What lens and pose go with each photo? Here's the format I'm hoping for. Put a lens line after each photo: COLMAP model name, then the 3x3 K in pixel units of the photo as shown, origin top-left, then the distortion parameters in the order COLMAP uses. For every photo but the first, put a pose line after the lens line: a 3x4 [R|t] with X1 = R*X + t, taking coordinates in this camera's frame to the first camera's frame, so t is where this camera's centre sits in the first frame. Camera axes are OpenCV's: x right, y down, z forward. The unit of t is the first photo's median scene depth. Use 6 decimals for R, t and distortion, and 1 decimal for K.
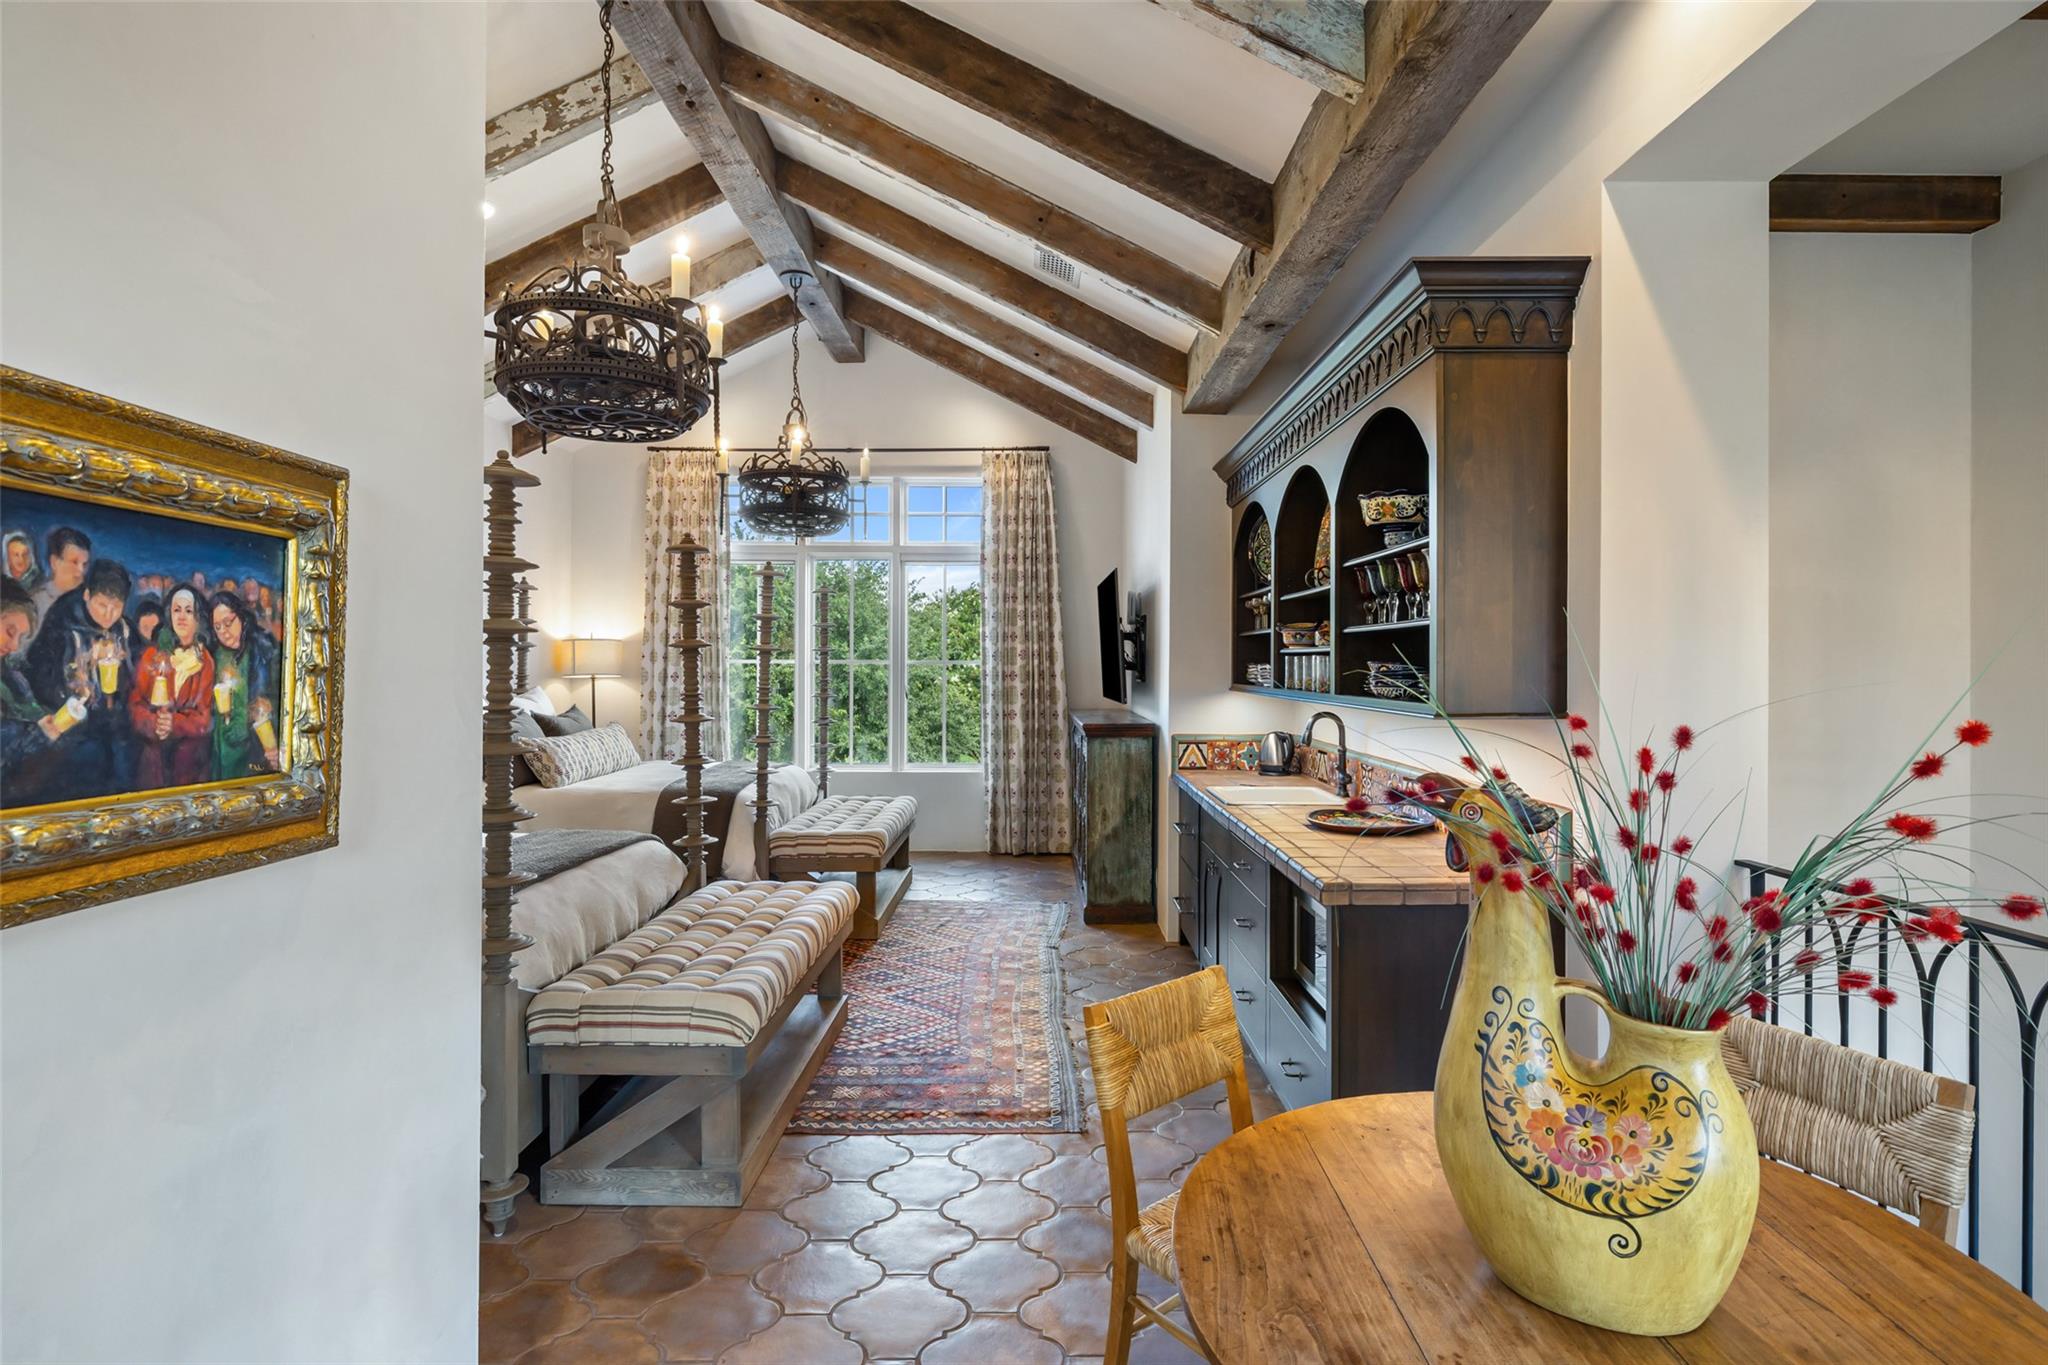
lens RADIAL K [[979.3, 0, 1019.6], [0, 979.3, 671.8], [0, 0, 1]] dist [-0.003451, 0.000102]
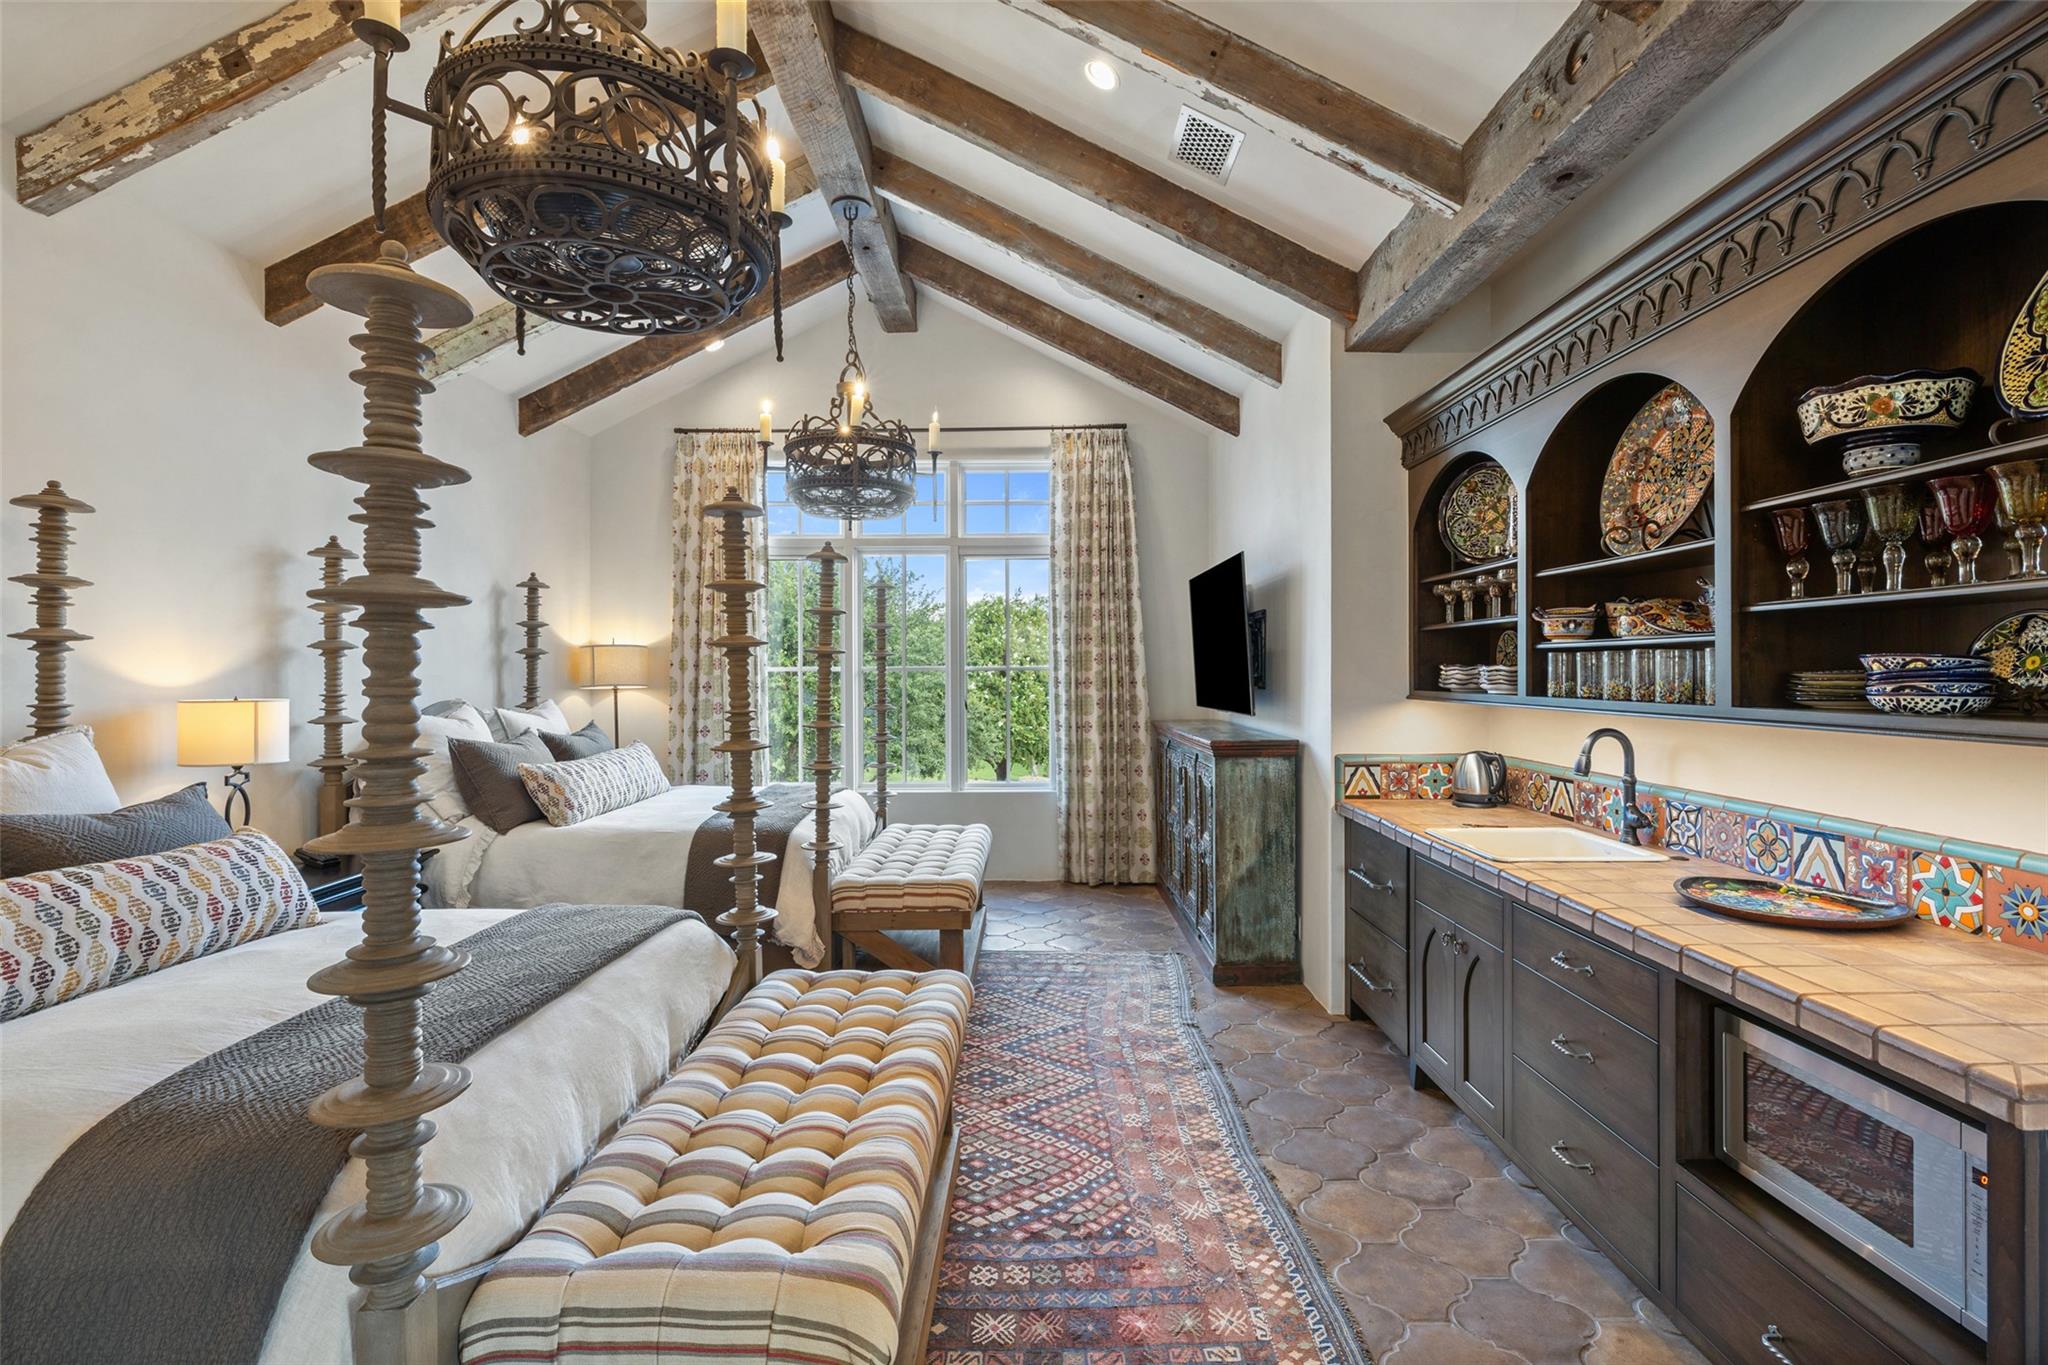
lens RADIAL K [[939.3, 0, 1024.7], [0, 939.3, 680.9], [0, 0, 1]] dist [-0.004614, 0.000336]
pose [[0.999945, -0.008072, -0.006767, -0.091352], [0.008083, 0.999966, 0.001628, 0.000639], [0.006753, -0.001683, 0.999976, 0.235185]]
